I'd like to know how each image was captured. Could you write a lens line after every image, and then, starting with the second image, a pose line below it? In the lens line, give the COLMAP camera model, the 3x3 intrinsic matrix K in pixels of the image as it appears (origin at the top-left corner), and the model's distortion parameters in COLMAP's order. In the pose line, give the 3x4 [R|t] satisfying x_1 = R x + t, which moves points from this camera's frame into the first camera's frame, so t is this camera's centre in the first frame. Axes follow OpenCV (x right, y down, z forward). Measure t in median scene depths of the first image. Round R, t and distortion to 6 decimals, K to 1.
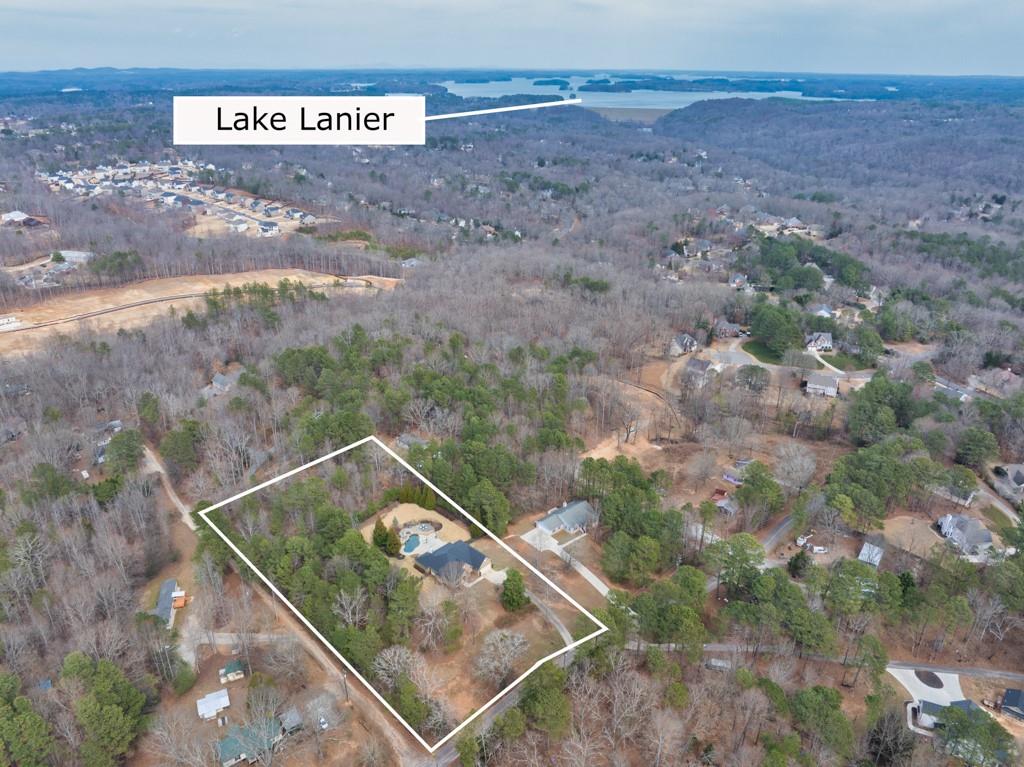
lens RADIAL K [[722.0, 0, 515.8], [0, 722.0, 389.8], [0, 0, 1]] dist [-0.043094, 0.010056]
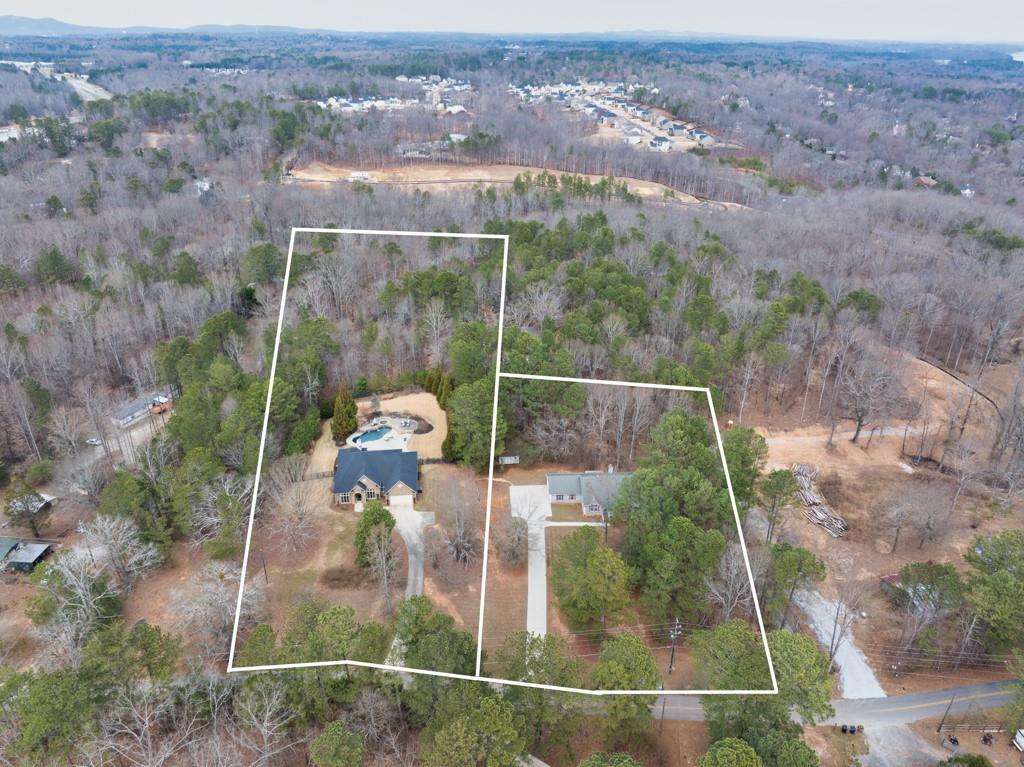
lens RADIAL K [[722.0, 0, 511.5], [0, 722.0, 381.1], [0, 0, 1]] dist [-0.043094, 0.010056]
pose [[0.776515, 0.280876, -0.564033, 0.315959], [-0.267338, 0.957448, 0.108738, 0.045721], [0.570574, 0.066351, 0.818561, 0.456274]]
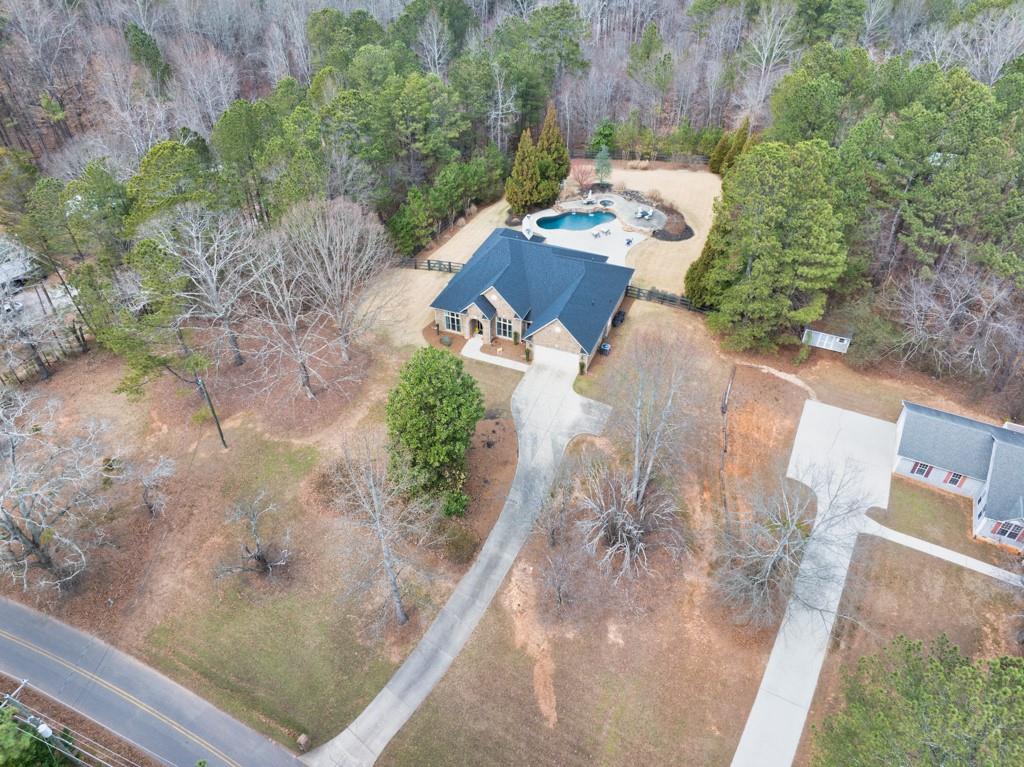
lens RADIAL K [[722.0, 0, 514.2], [0, 722.0, 379.7], [0, 0, 1]] dist [-0.043094, 0.010056]
pose [[0.377289, 0.599183, -0.706140, 0.144310], [-0.386772, 0.794757, 0.467726, 0.107086], [0.841463, 0.096647, 0.531601, 0.718024]]
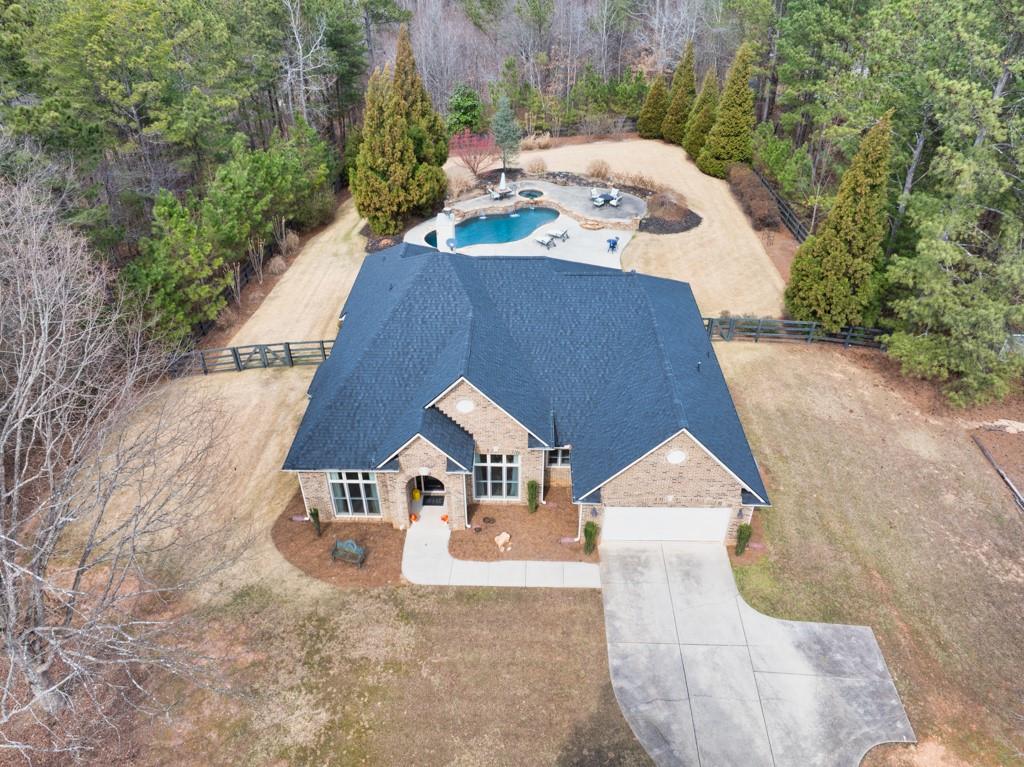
lens RADIAL K [[722.0, 0, 516.7], [0, 722.0, 381.4], [0, 0, 1]] dist [-0.043094, 0.010056]
pose [[0.683607, 0.426225, -0.592465, -0.000772], [-0.307414, 0.904393, 0.295923, 0.174969], [0.661950, -0.020162, 0.749276, 0.781008]]
